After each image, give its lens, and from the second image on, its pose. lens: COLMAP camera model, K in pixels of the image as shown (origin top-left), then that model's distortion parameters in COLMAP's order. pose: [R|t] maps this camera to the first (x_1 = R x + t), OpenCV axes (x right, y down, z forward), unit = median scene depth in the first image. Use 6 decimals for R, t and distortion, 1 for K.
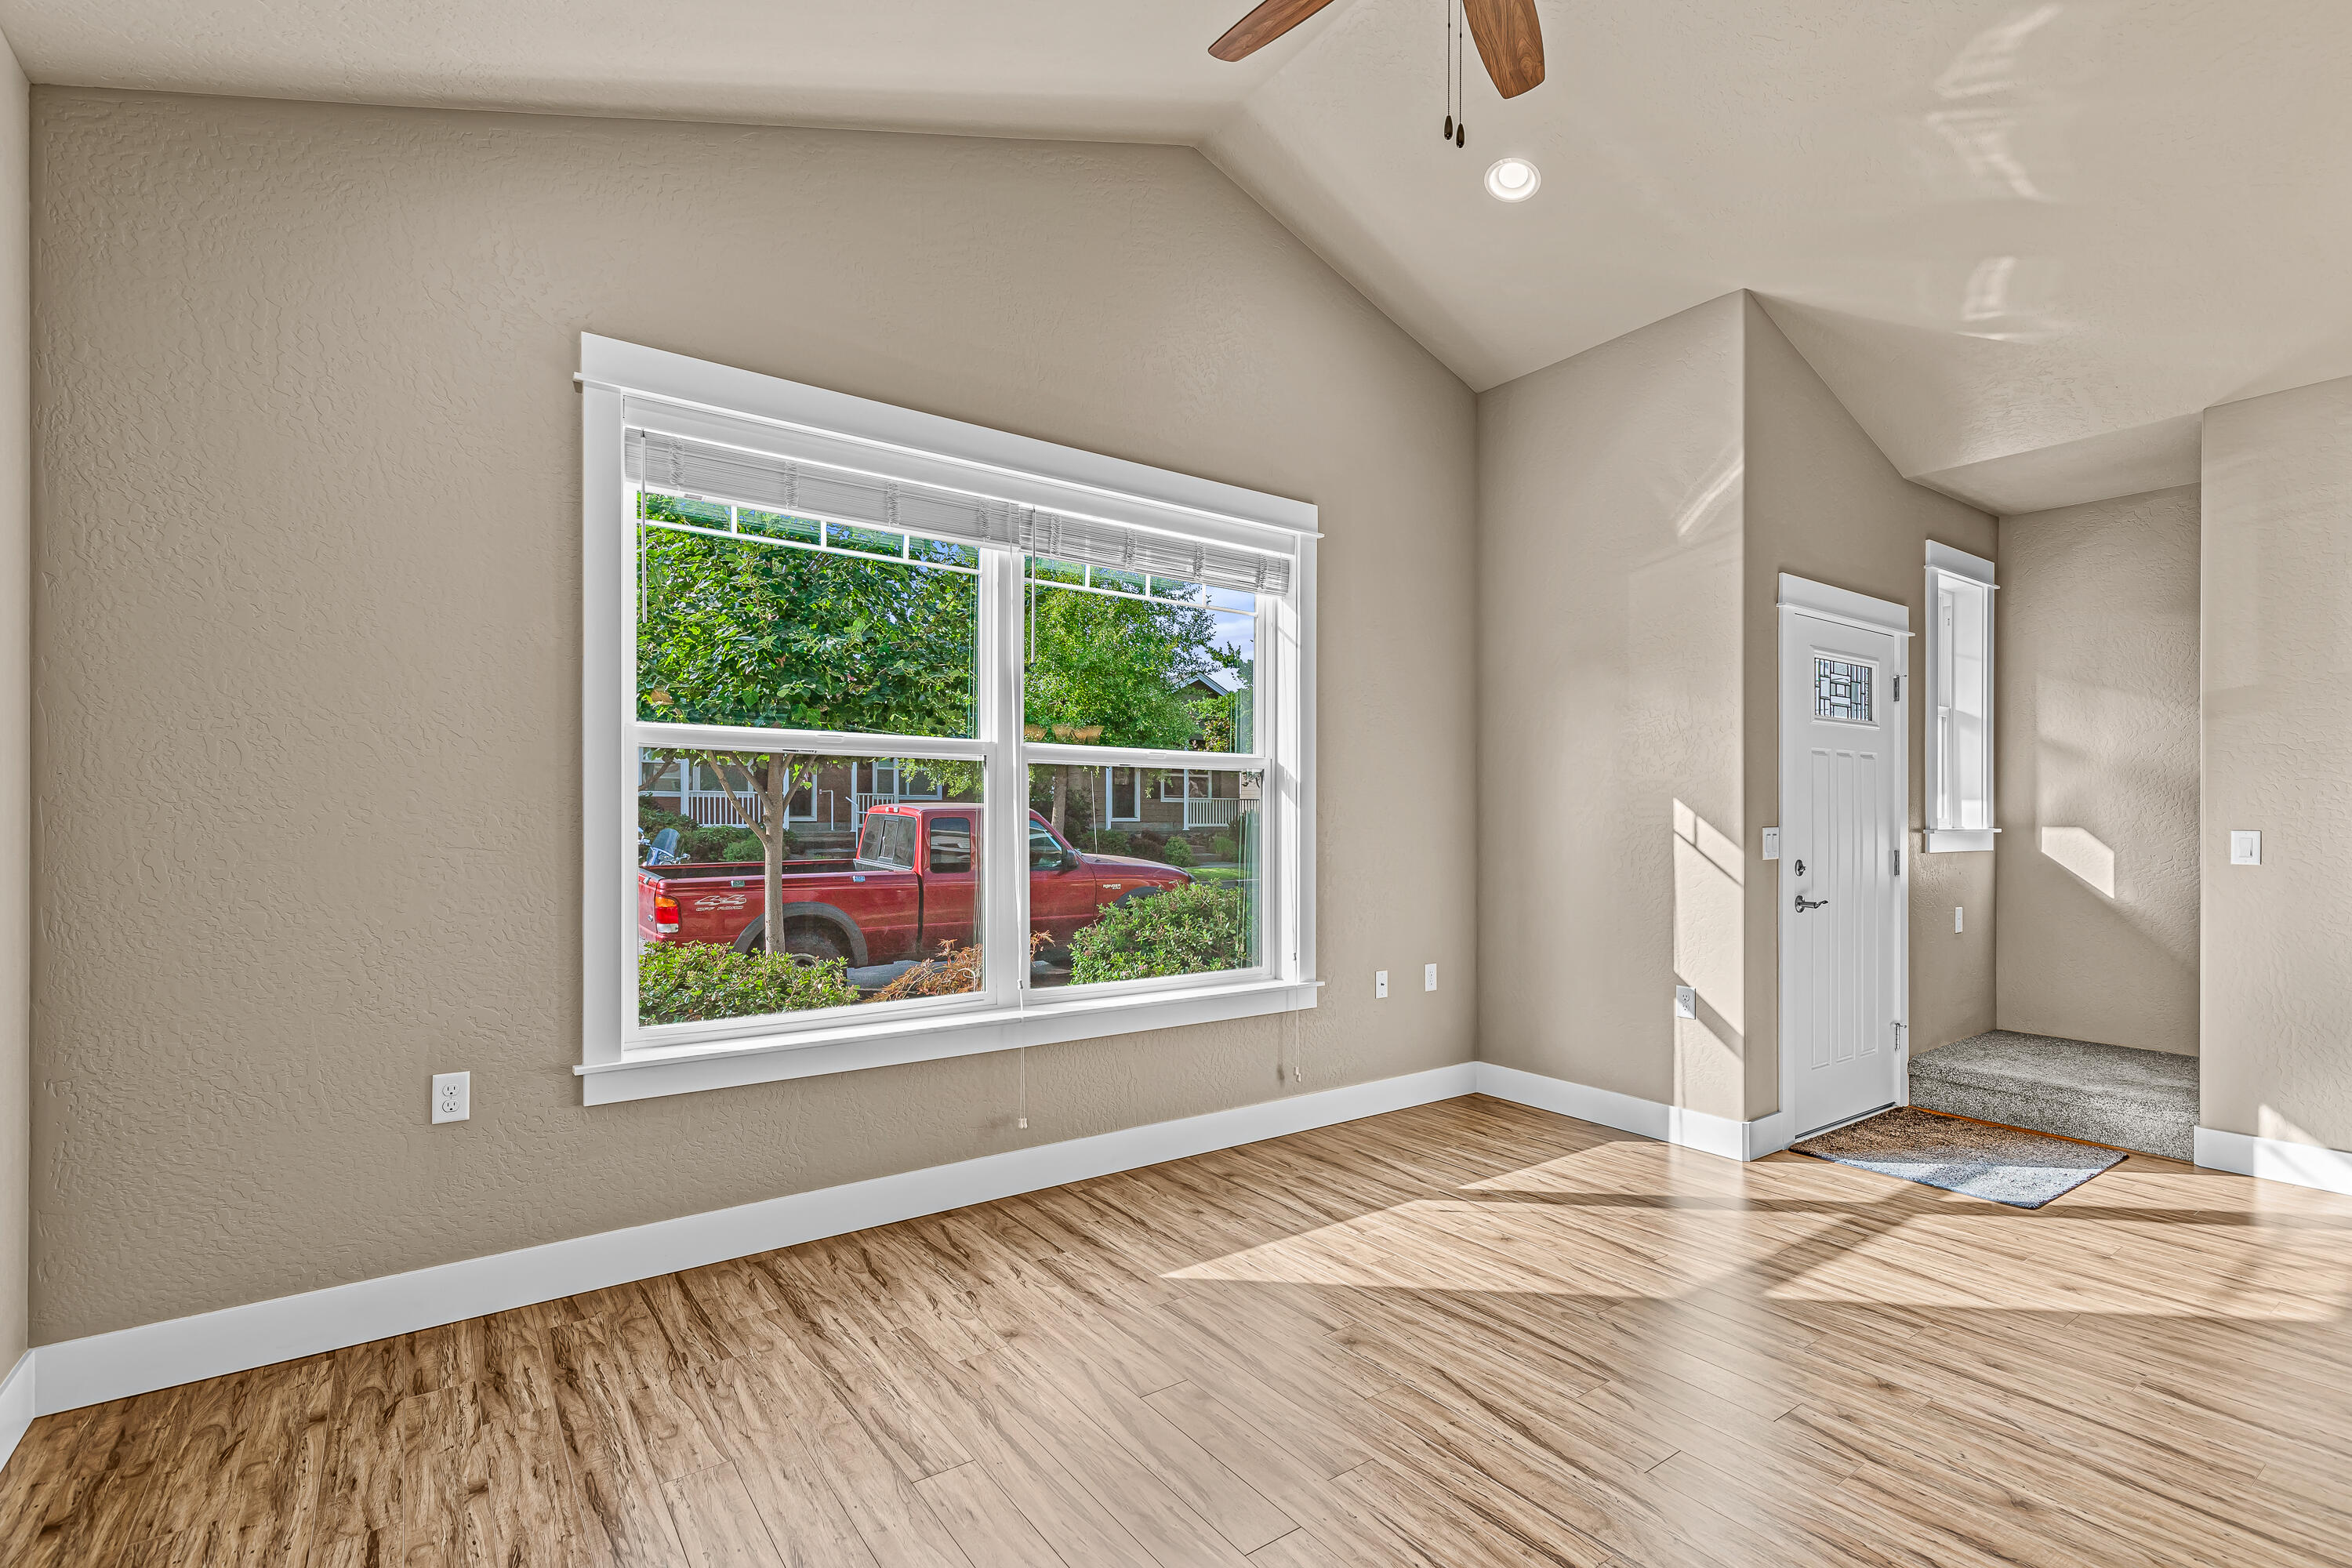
lens RADIAL K [[1074.9, 0, 1173.6], [0, 1074.9, 808.7], [0, 0, 1]] dist [0.011610, -0.000501]
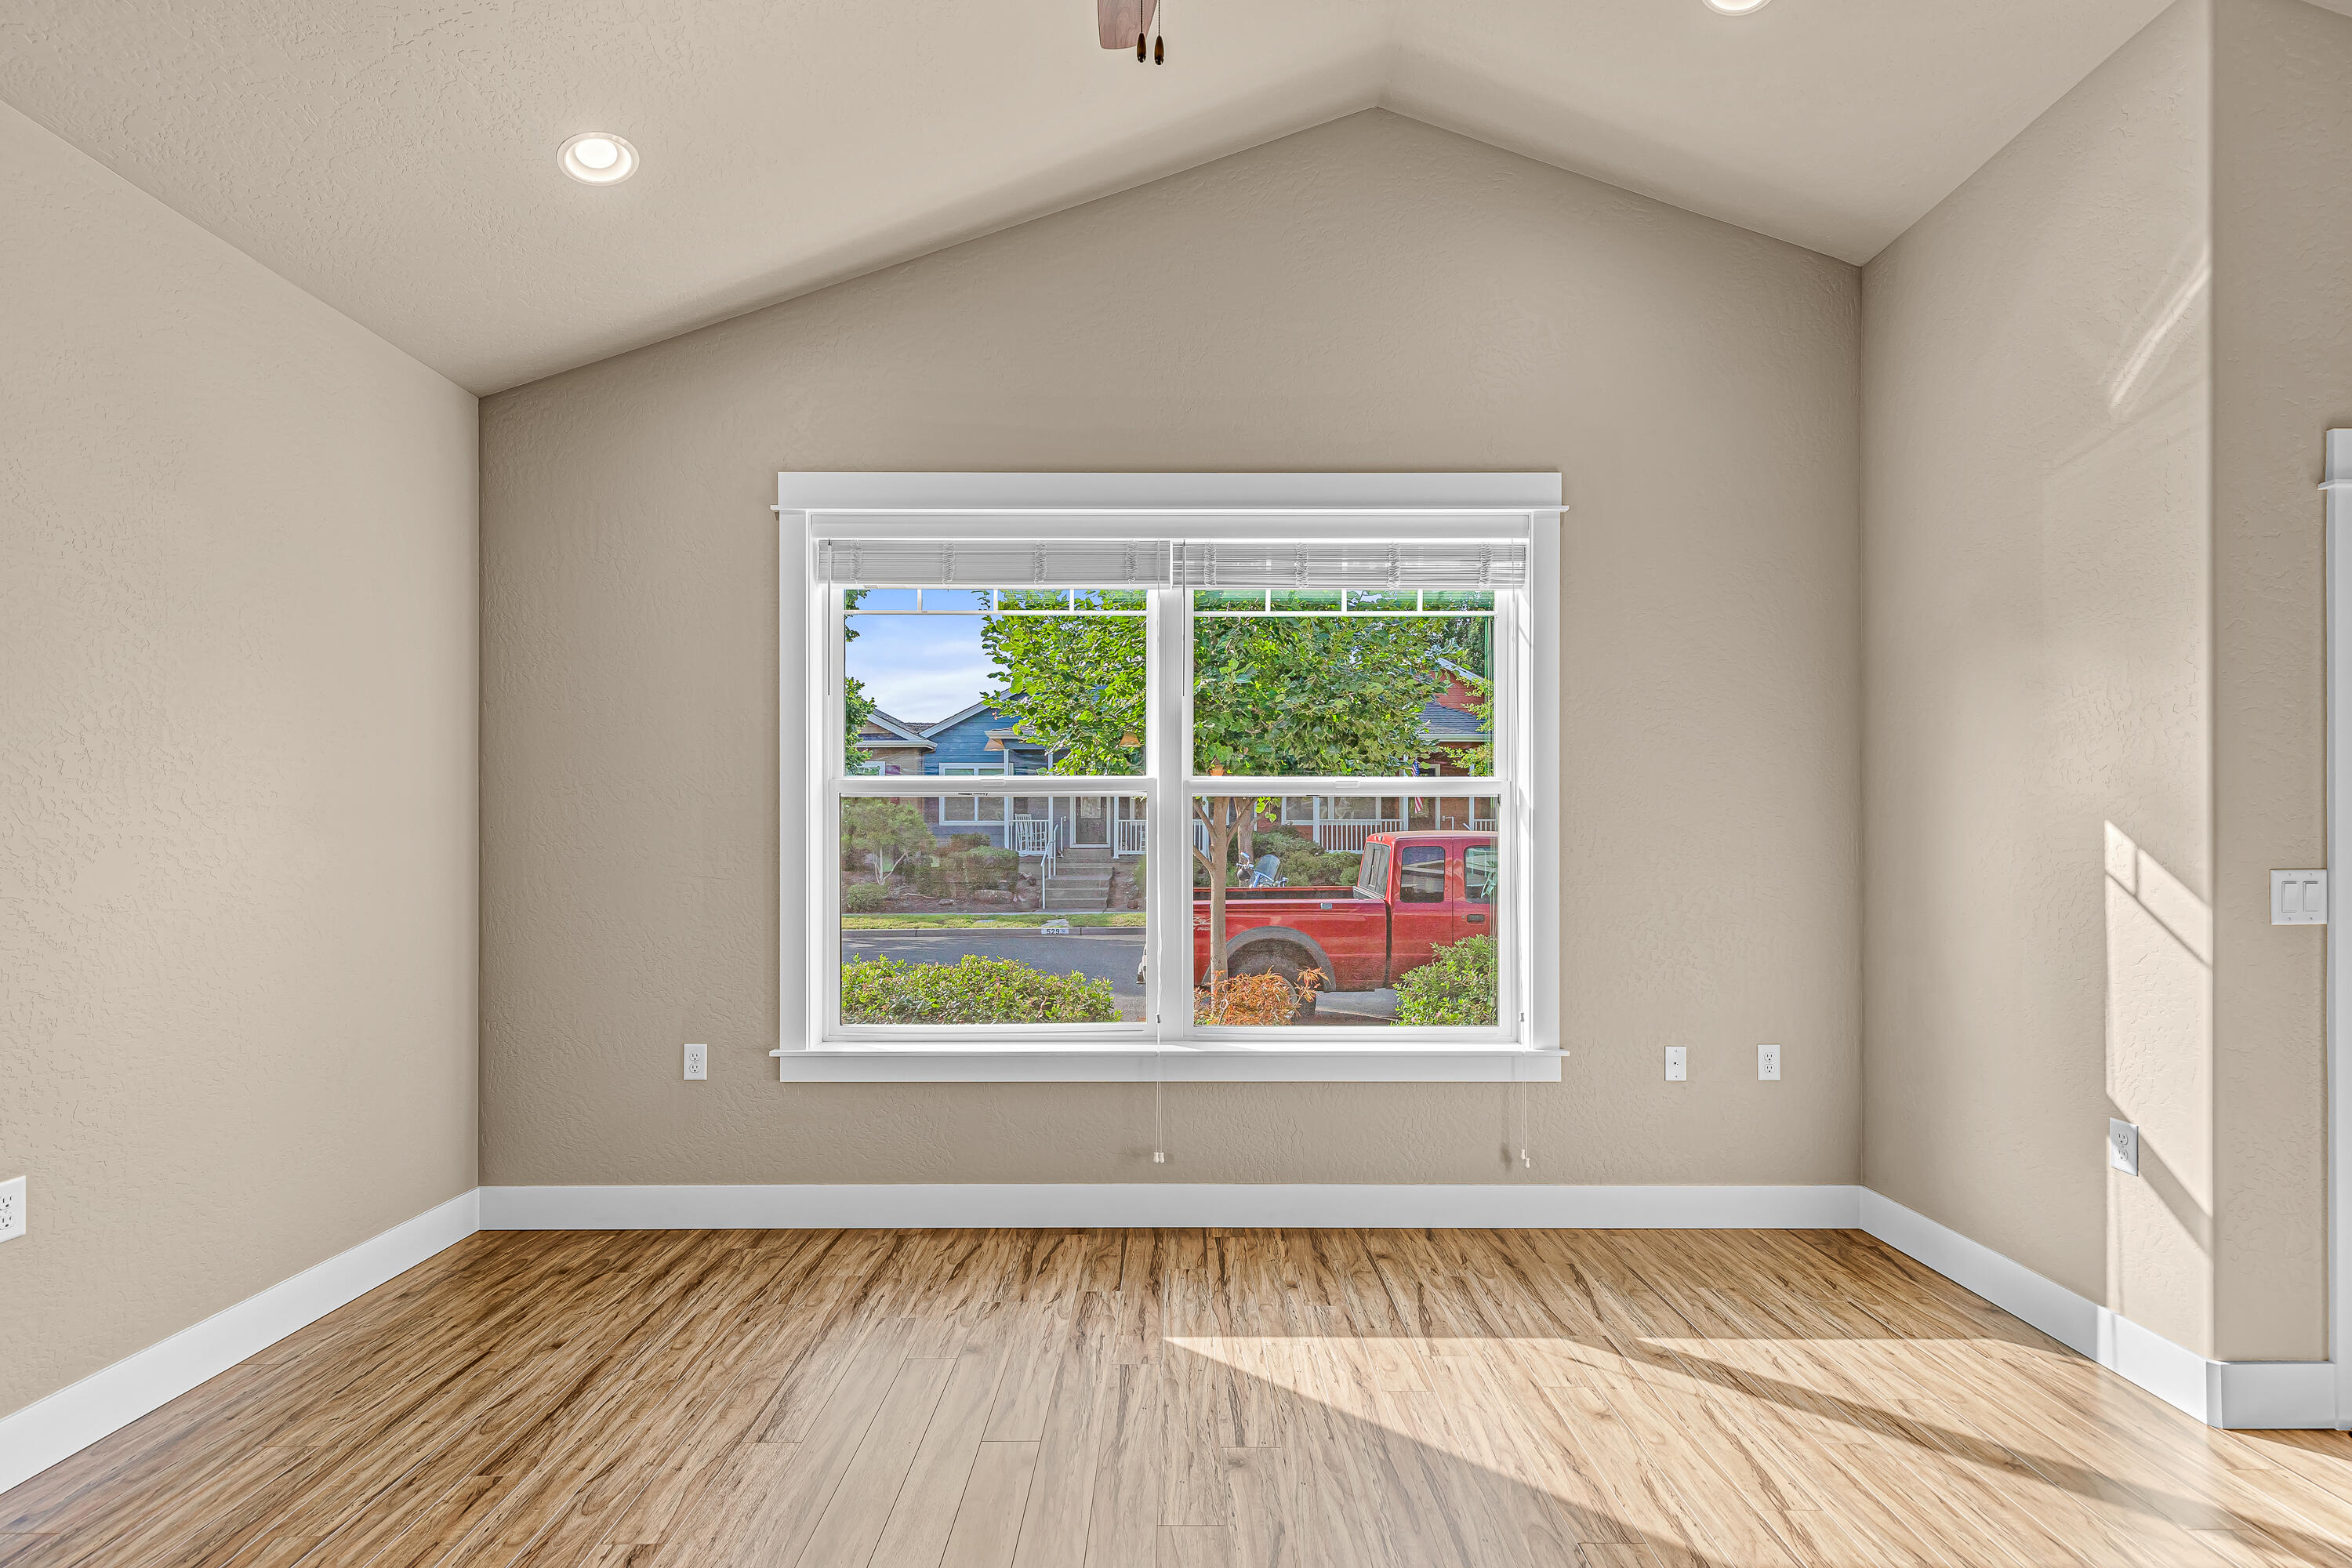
lens RADIAL K [[1071.4, 0, 1176.9], [0, 1071.4, 831.6], [0, 0, 1]] dist [0.009343, -0.001024]
pose [[0.815058, -0.009696, -0.579298, 0.439275], [0.008407, 0.999953, -0.004908, -0.006252], [0.579319, -0.000870, 0.815101, 0.187873]]
